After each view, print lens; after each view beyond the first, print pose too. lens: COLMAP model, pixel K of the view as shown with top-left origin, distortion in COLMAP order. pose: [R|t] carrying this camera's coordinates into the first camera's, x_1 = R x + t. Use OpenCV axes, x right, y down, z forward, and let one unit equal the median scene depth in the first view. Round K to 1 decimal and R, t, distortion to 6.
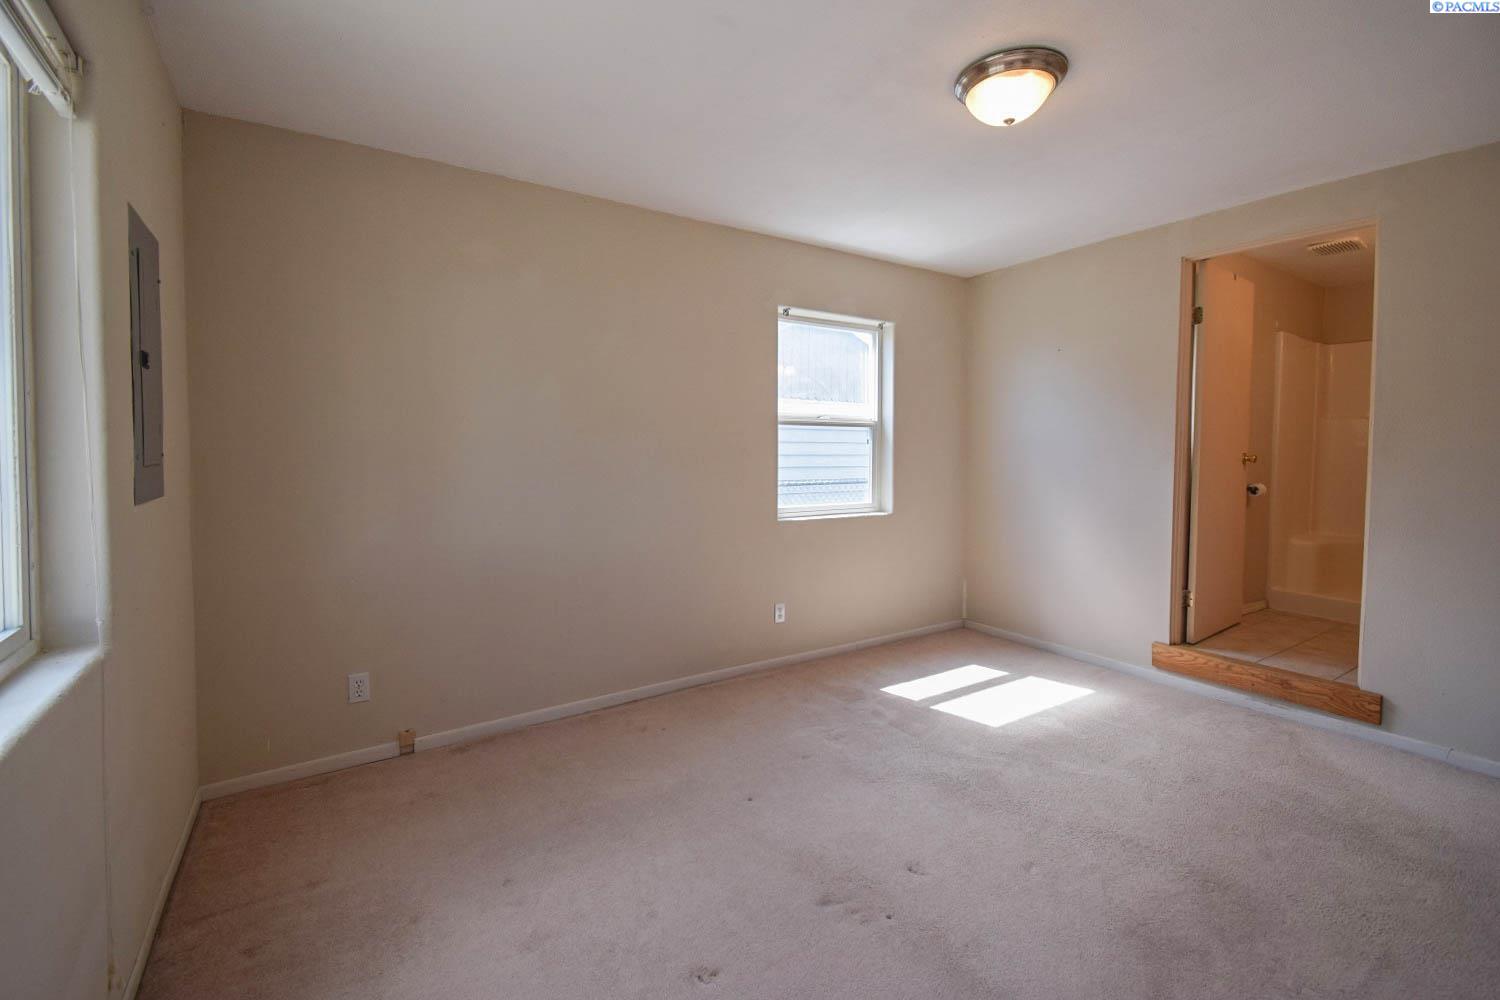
lens RADIAL K [[671.3, 0, 746.1], [0, 671.3, 475.7], [0, 0, 1]] dist [0.032168, -0.000227]
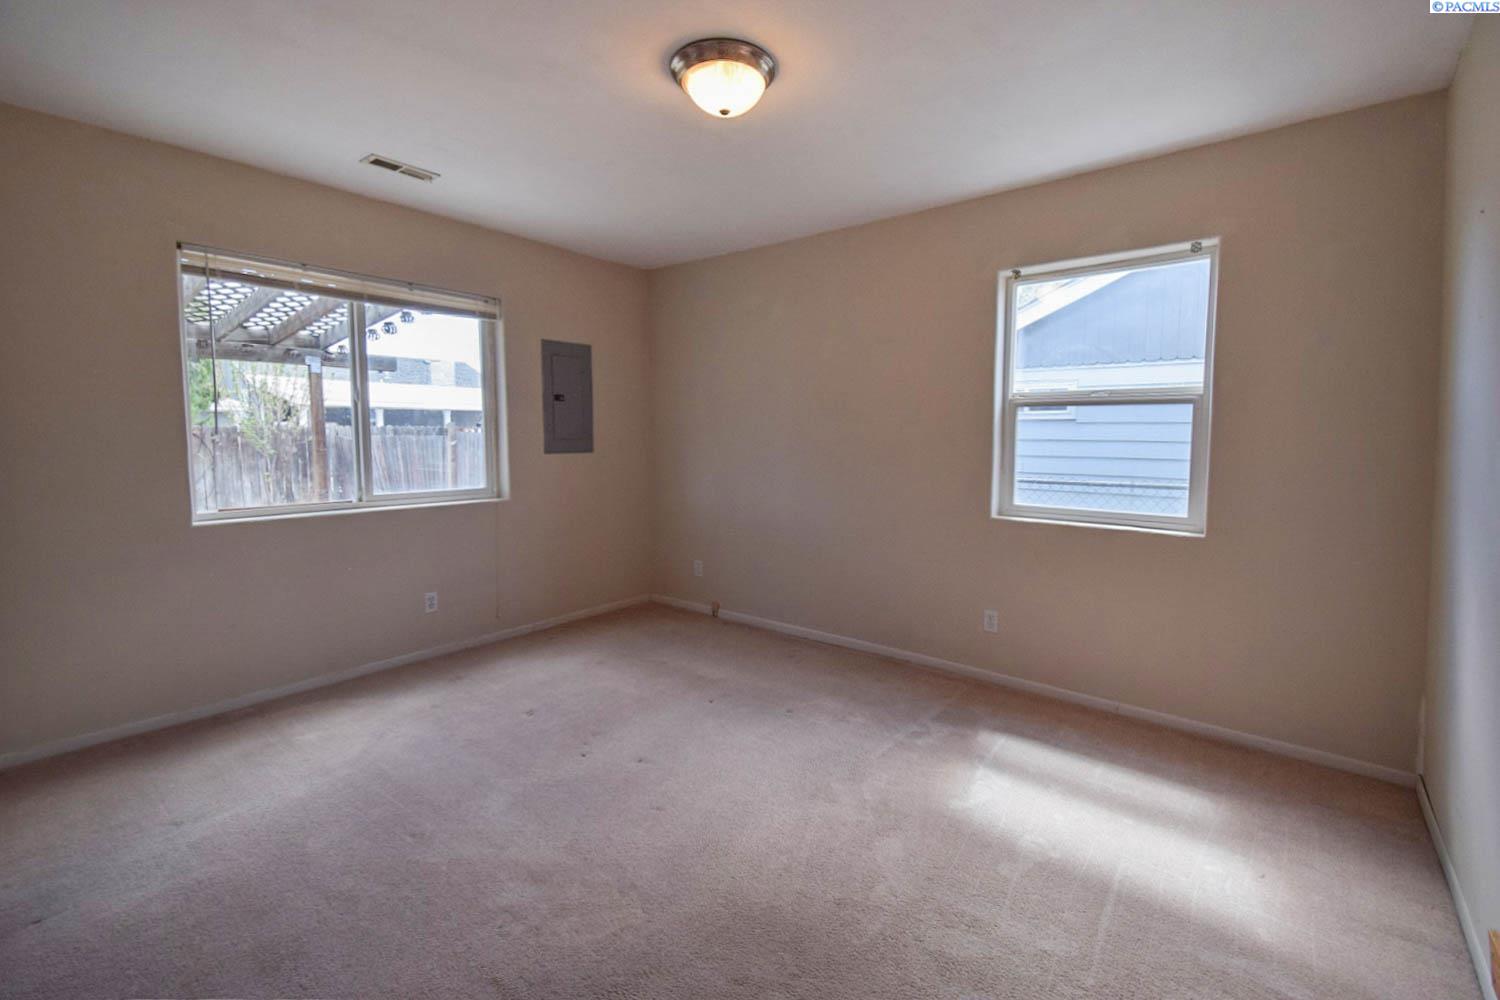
lens RADIAL K [[671.3, 0, 746.1], [0, 671.3, 475.7], [0, 0, 1]] dist [0.032168, -0.000227]
pose [[0.281635, 0.054340, -0.957982, 0.847730], [-0.051828, 0.997799, 0.041362, -0.005914], [0.958121, 0.038001, 0.283832, 0.465085]]
